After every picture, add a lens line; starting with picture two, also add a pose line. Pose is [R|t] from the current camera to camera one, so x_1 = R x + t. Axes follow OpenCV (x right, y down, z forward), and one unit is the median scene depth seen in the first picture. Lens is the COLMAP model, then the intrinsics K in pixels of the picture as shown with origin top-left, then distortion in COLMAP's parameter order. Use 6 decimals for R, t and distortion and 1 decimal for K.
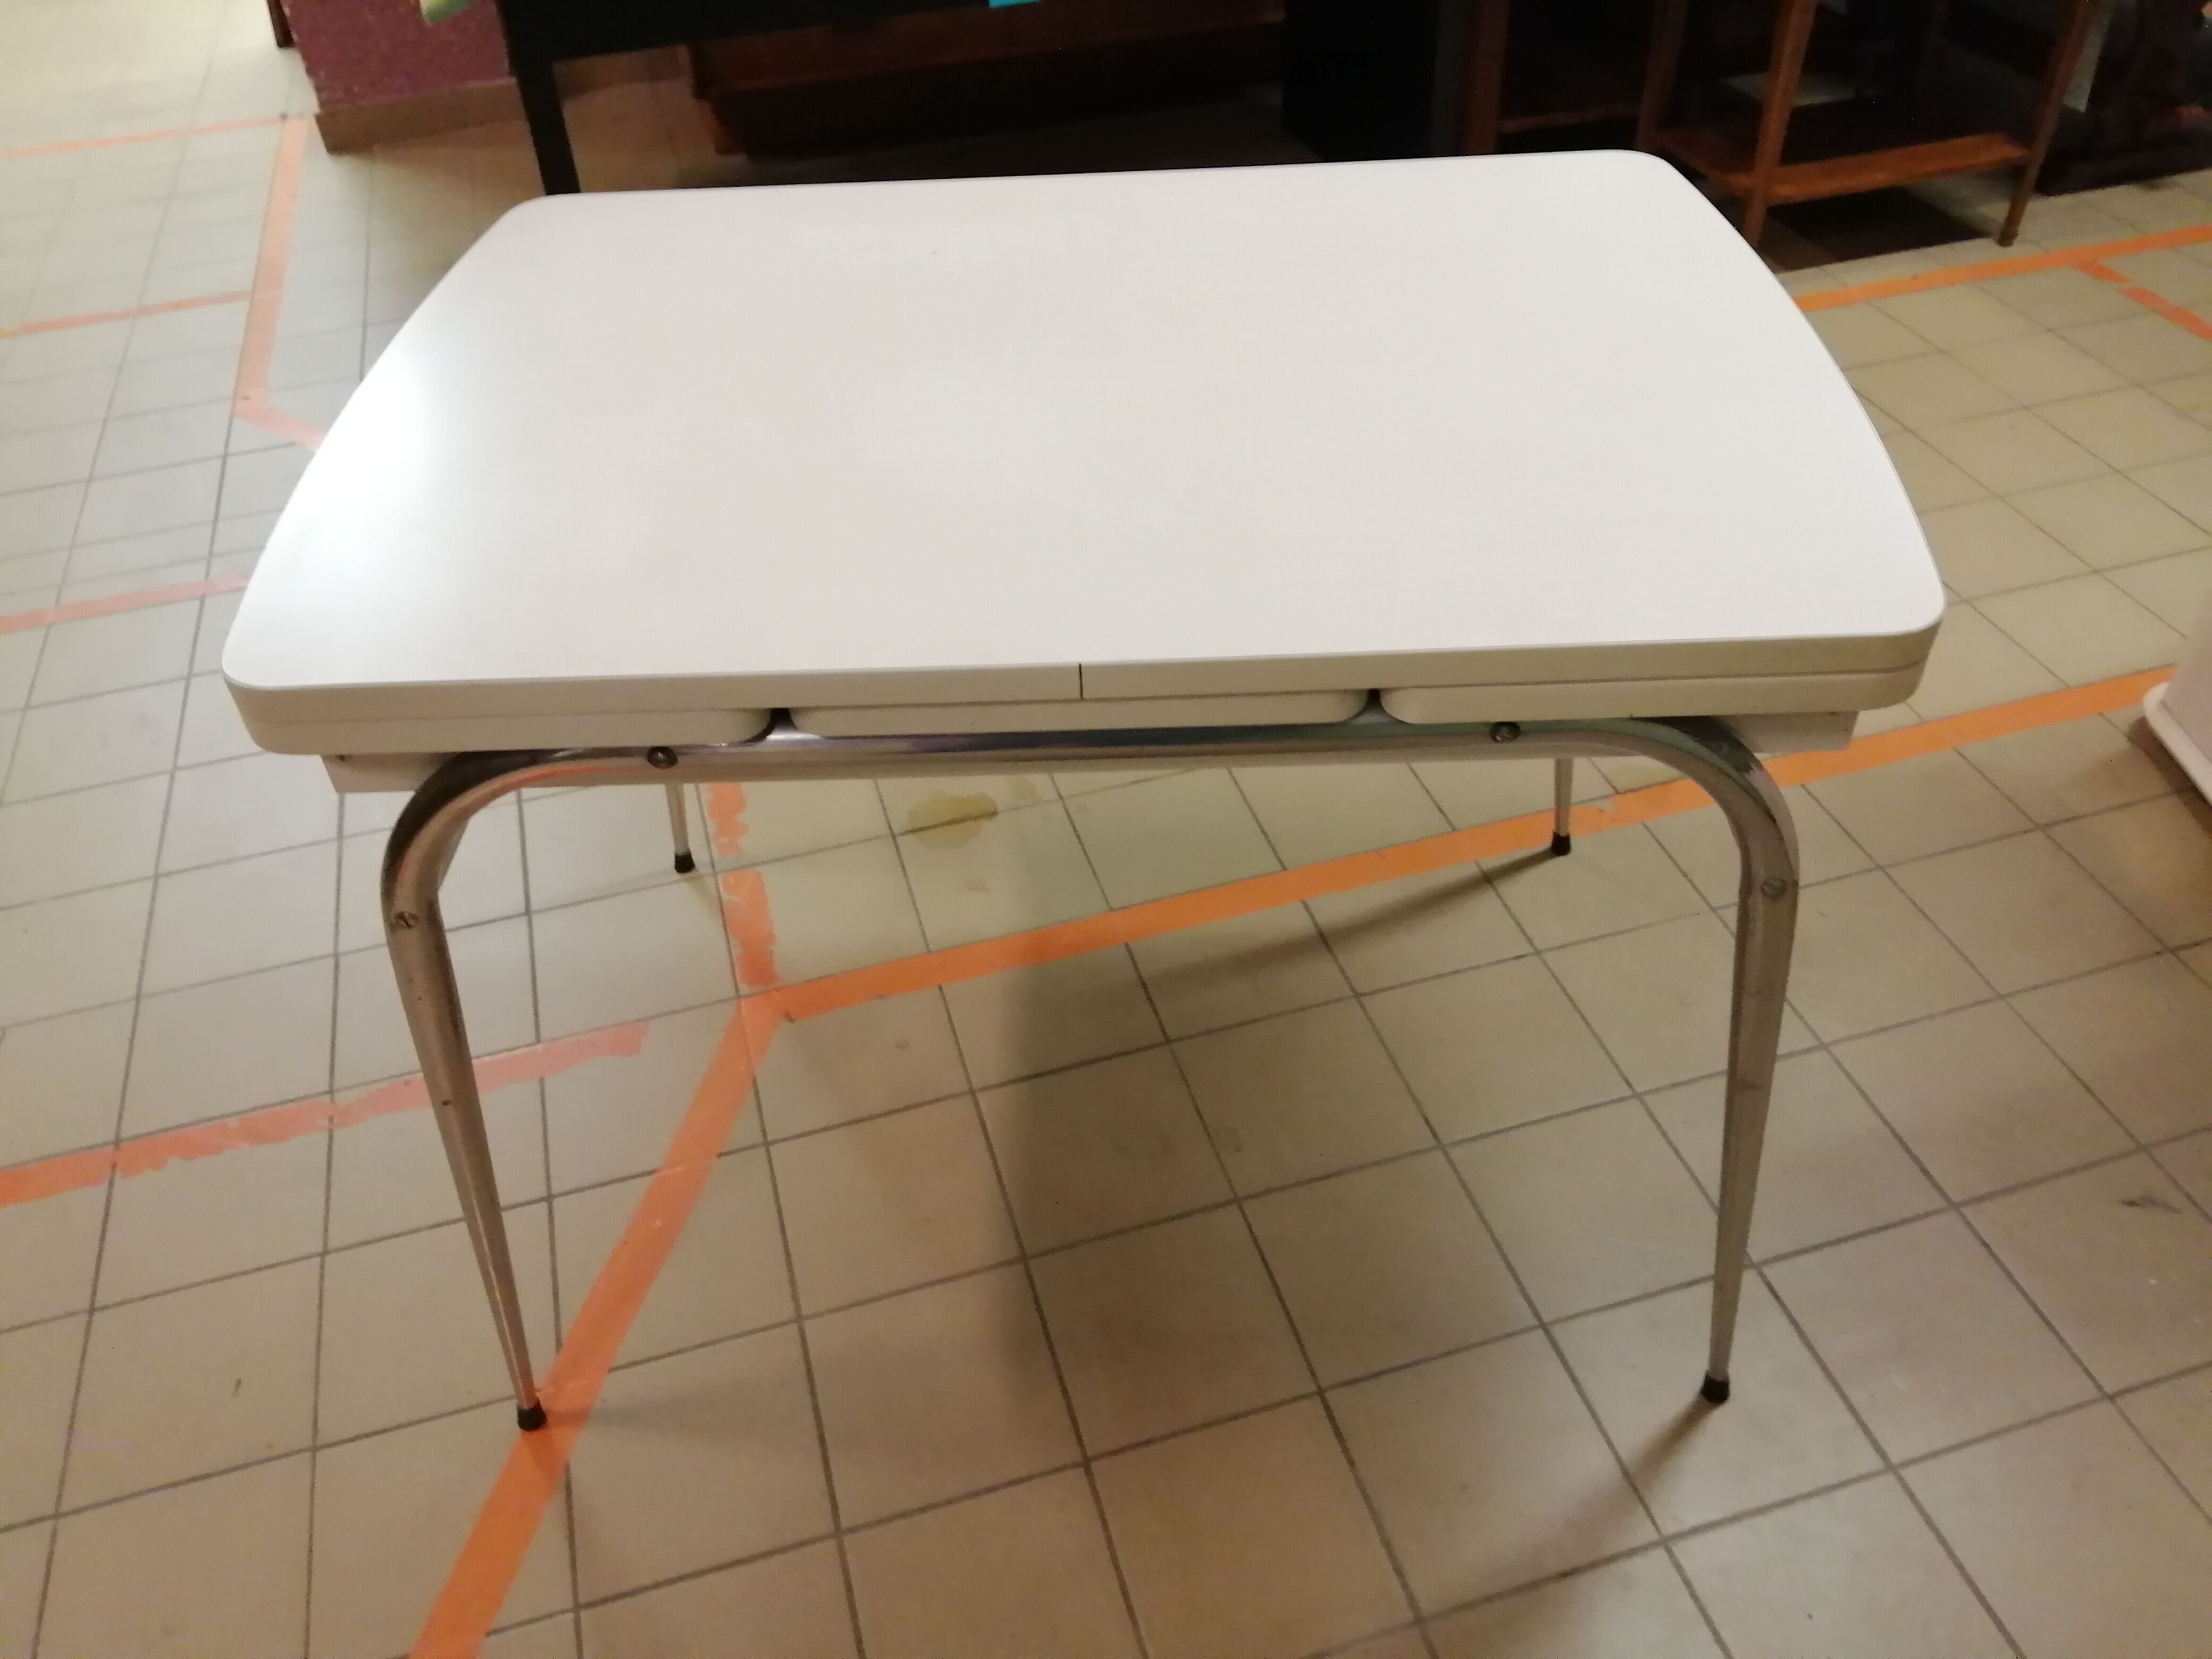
lens RADIAL K [[1758.9, 0, 1106.0], [0, 1758.9, 829.5], [0, 0, 1]] dist [-0.024447, -0.003970]
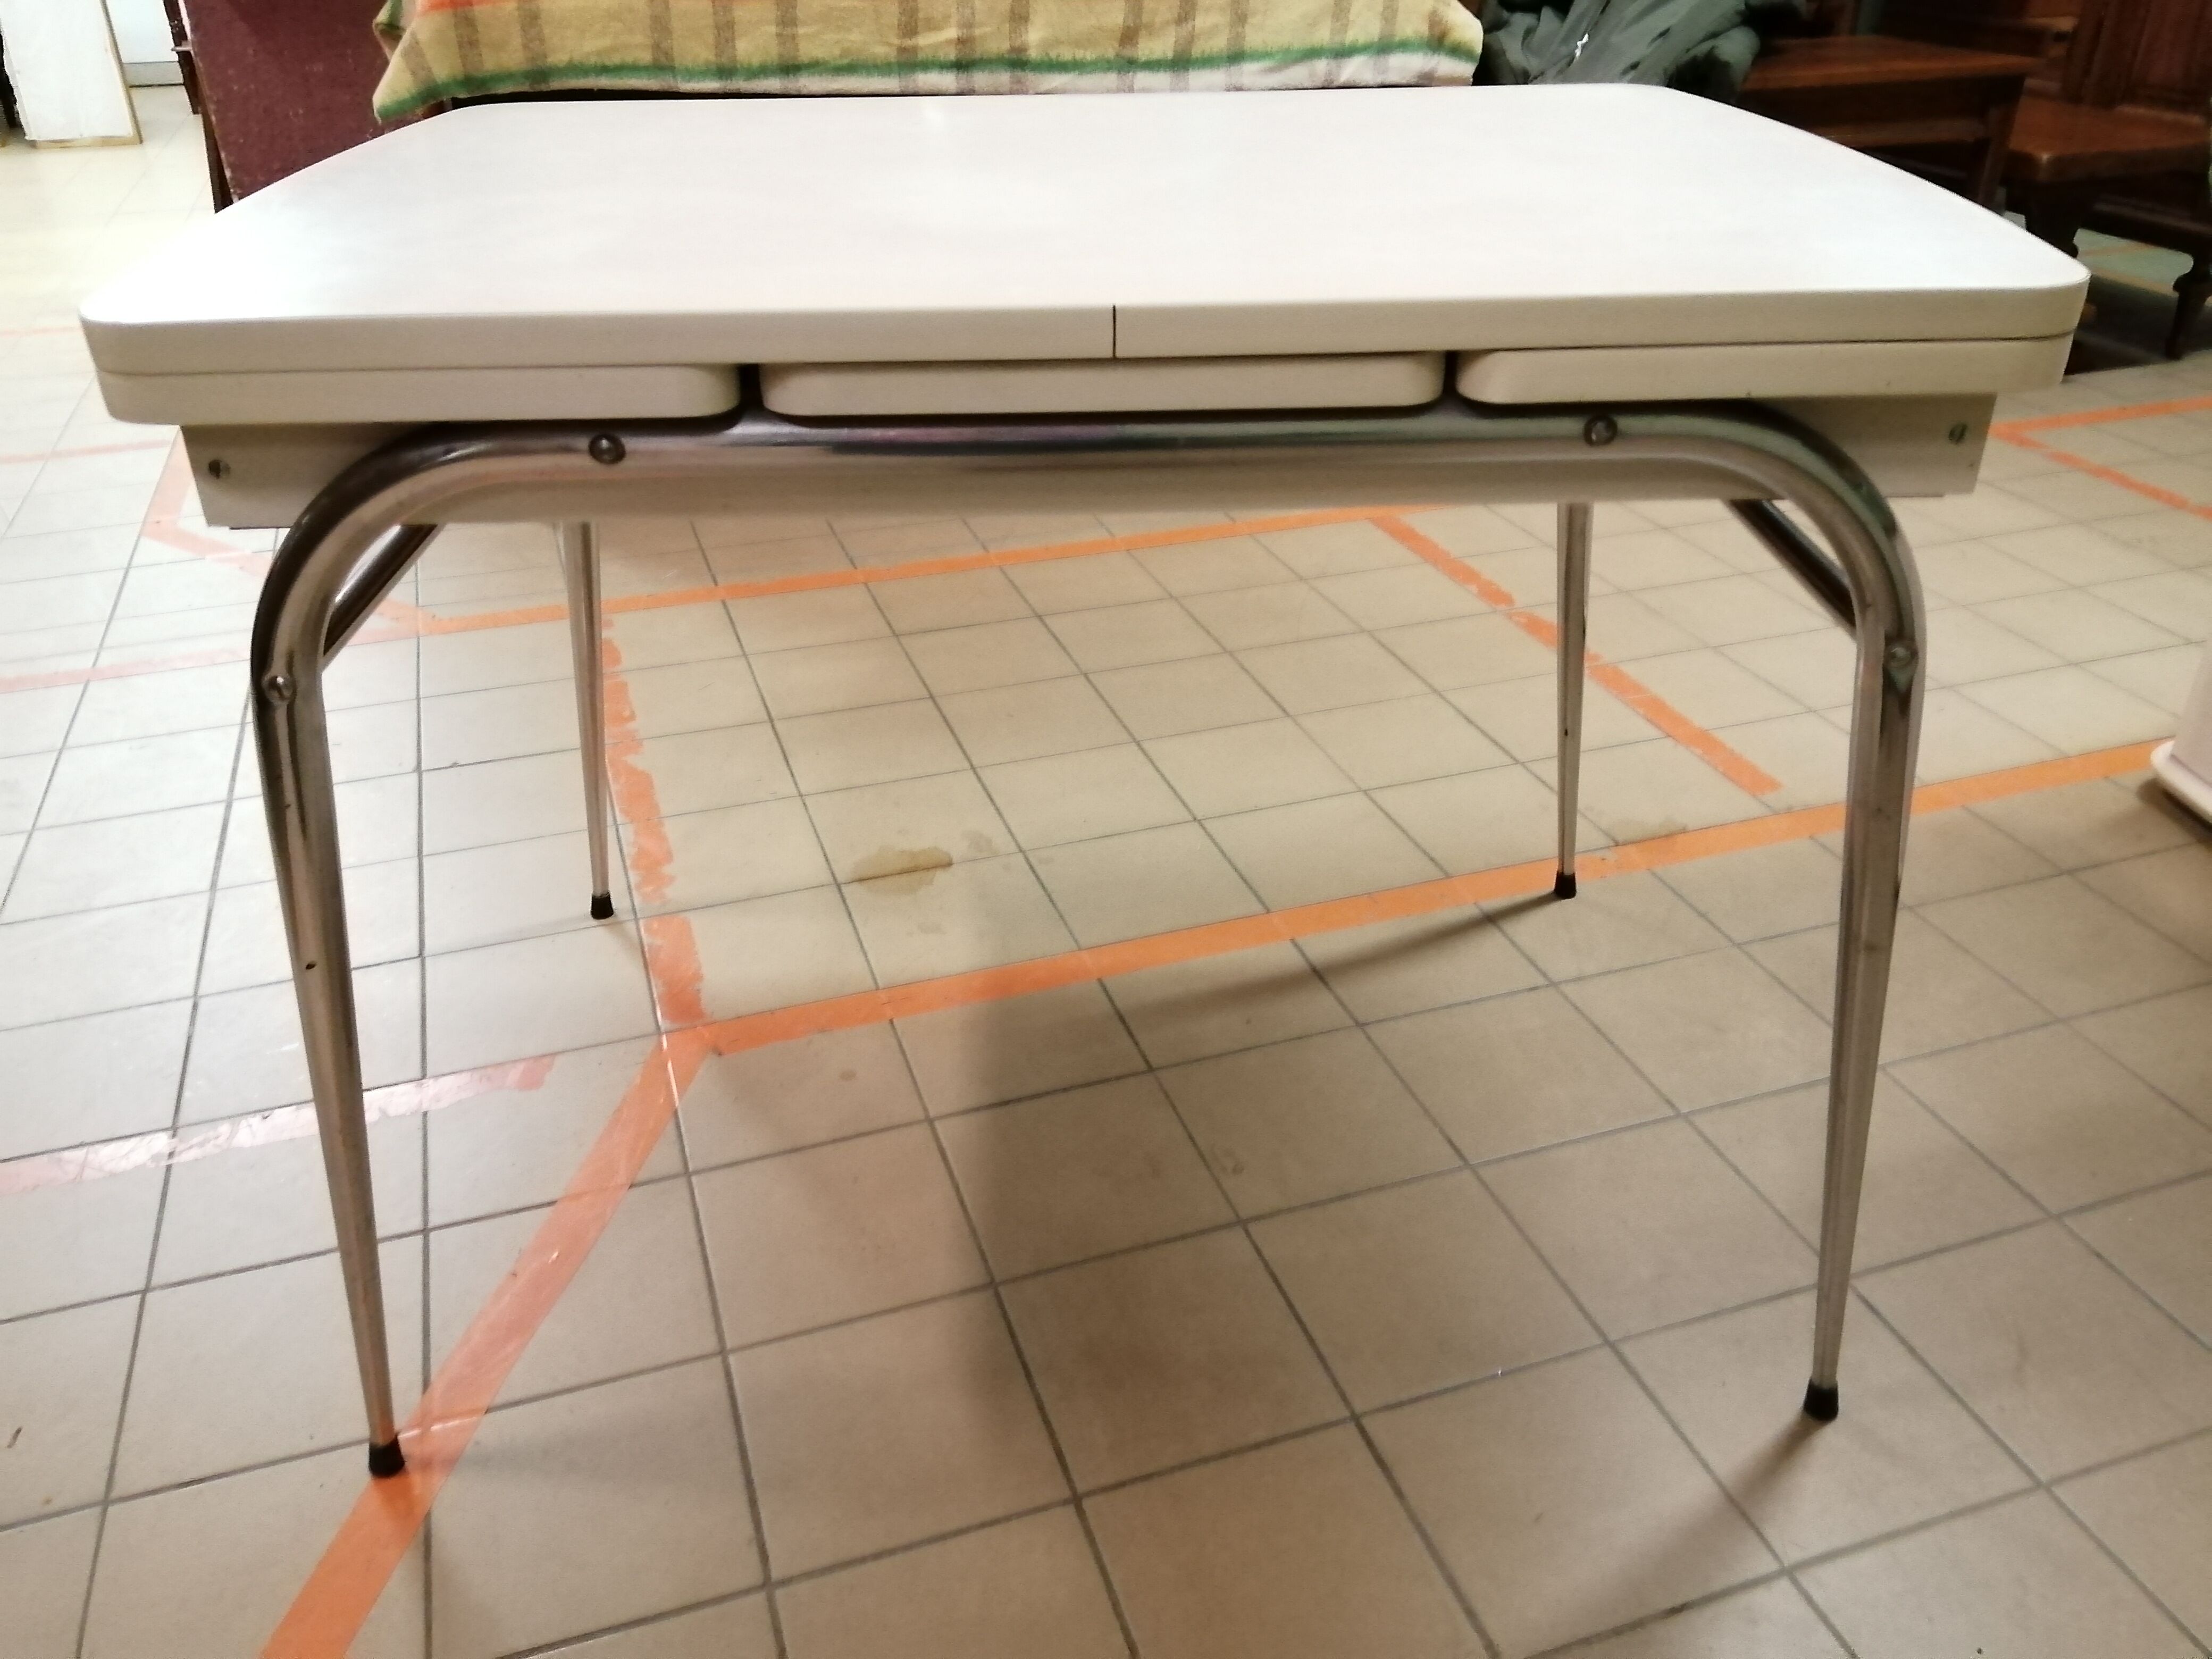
lens RADIAL K [[1748.8, 0, 1106.0], [0, 1748.8, 829.5], [0, 0, 1]] dist [-0.022204, -0.000056]
pose [[0.998711, 0.004465, 0.050560, -0.034280], [0.005087, 0.982305, -0.187221, 0.177770], [-0.050501, 0.187237, 0.981016, 0.126195]]
